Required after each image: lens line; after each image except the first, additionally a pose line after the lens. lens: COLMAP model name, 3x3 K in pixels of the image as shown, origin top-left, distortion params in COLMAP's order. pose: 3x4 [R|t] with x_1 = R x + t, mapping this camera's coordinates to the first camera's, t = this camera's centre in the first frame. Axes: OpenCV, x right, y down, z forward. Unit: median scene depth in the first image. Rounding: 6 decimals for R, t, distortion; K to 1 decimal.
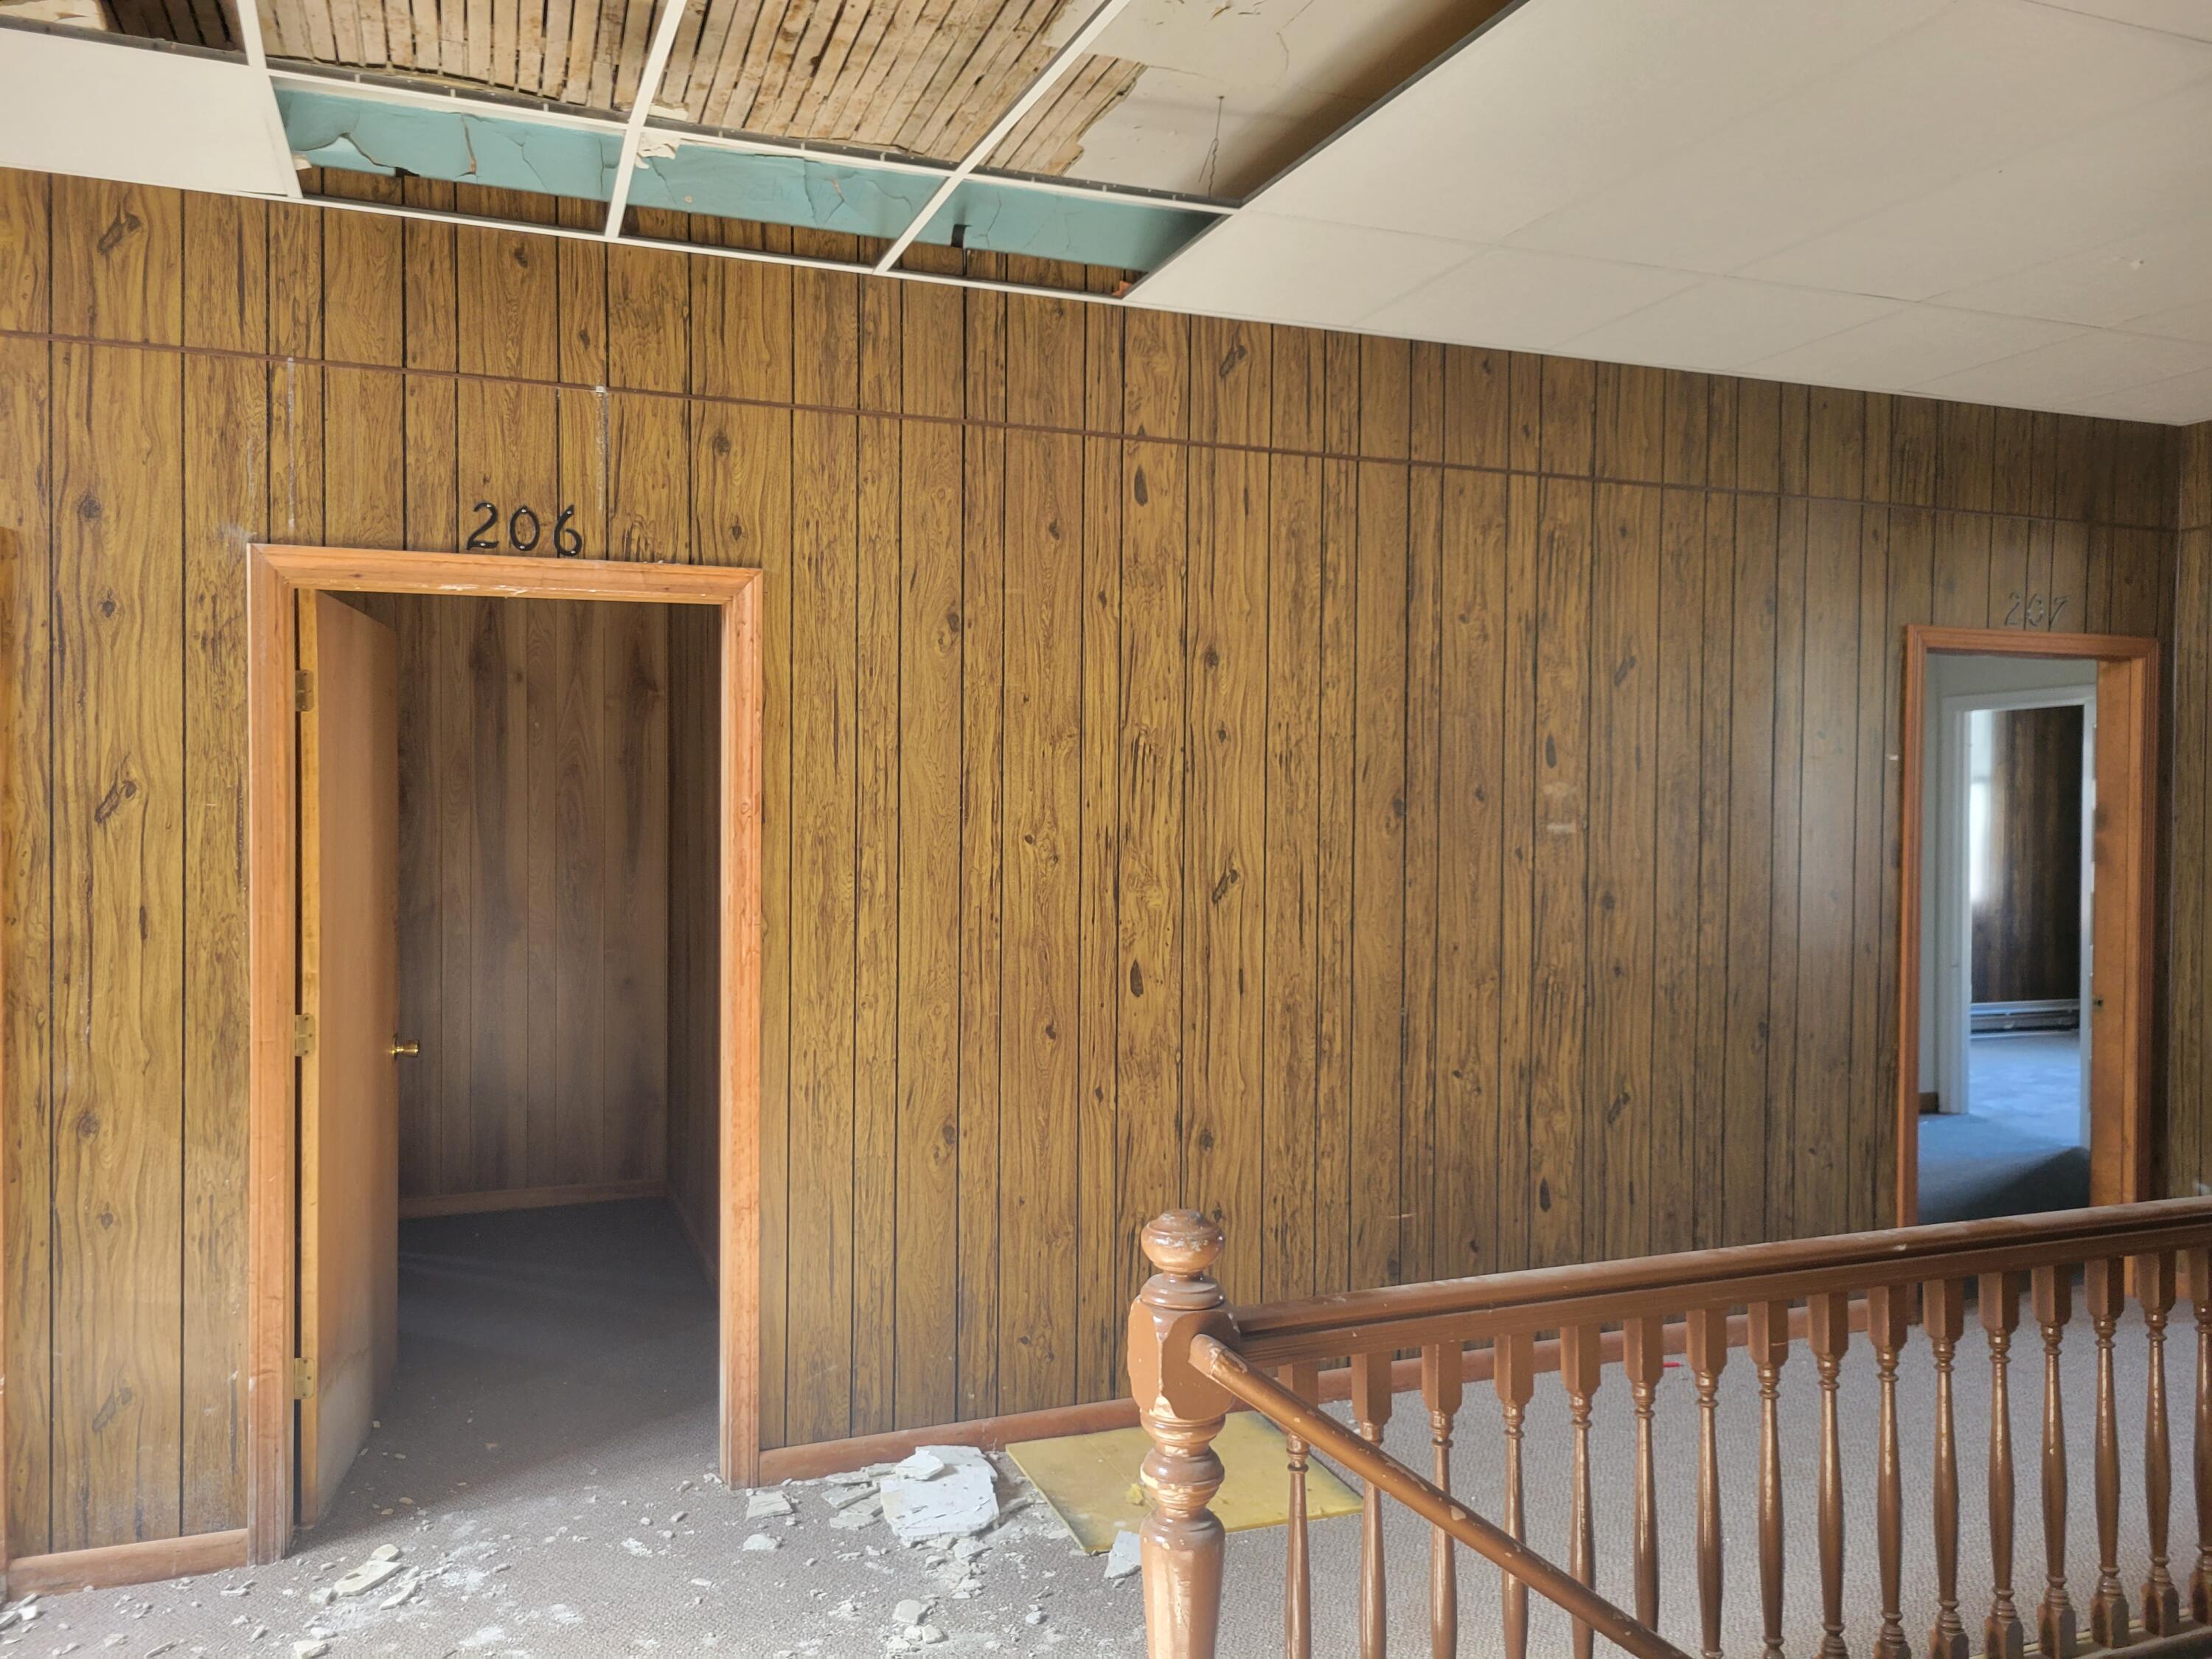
lens RADIAL K [[1679.6, 0, 1104.7], [0, 1679.6, 830.7], [0, 0, 1]] dist [0.048207, -0.035271]
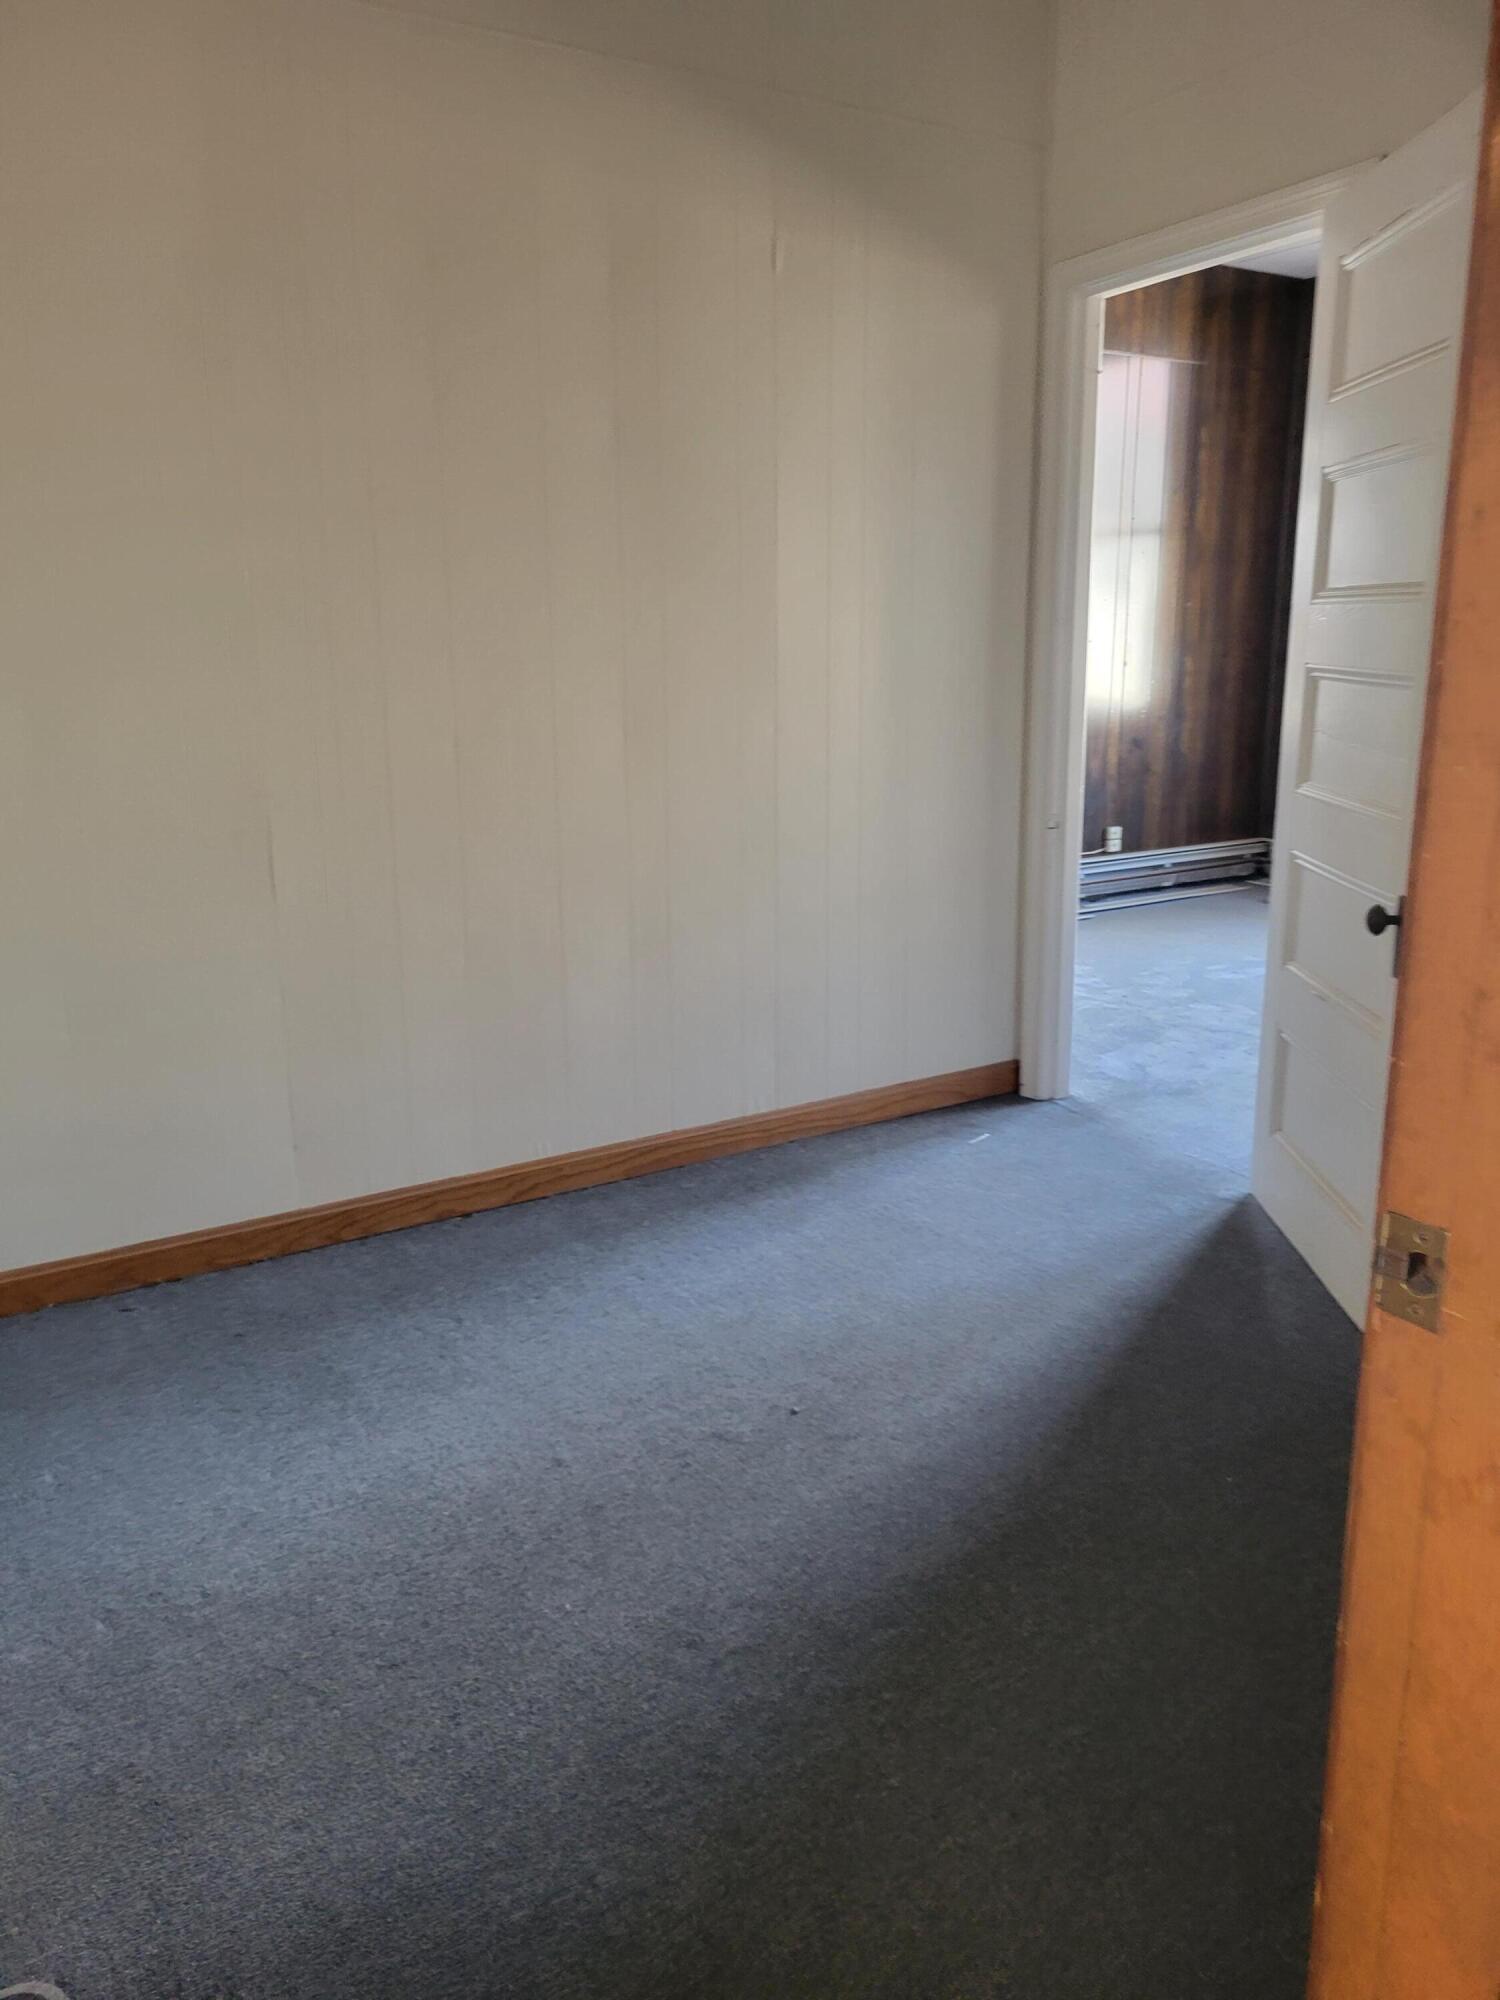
lens RADIAL K [[1518.7, 0, 752.3], [0, 1518.7, 1000.9], [0, 0, 1]] dist [0.048207, -0.035271]
pose [[0.979268, -0.064684, 0.191961, 0.240375], [0.021283, 0.975256, 0.220053, 0.019919], [-0.201445, -0.211405, 0.956414, 0.423340]]
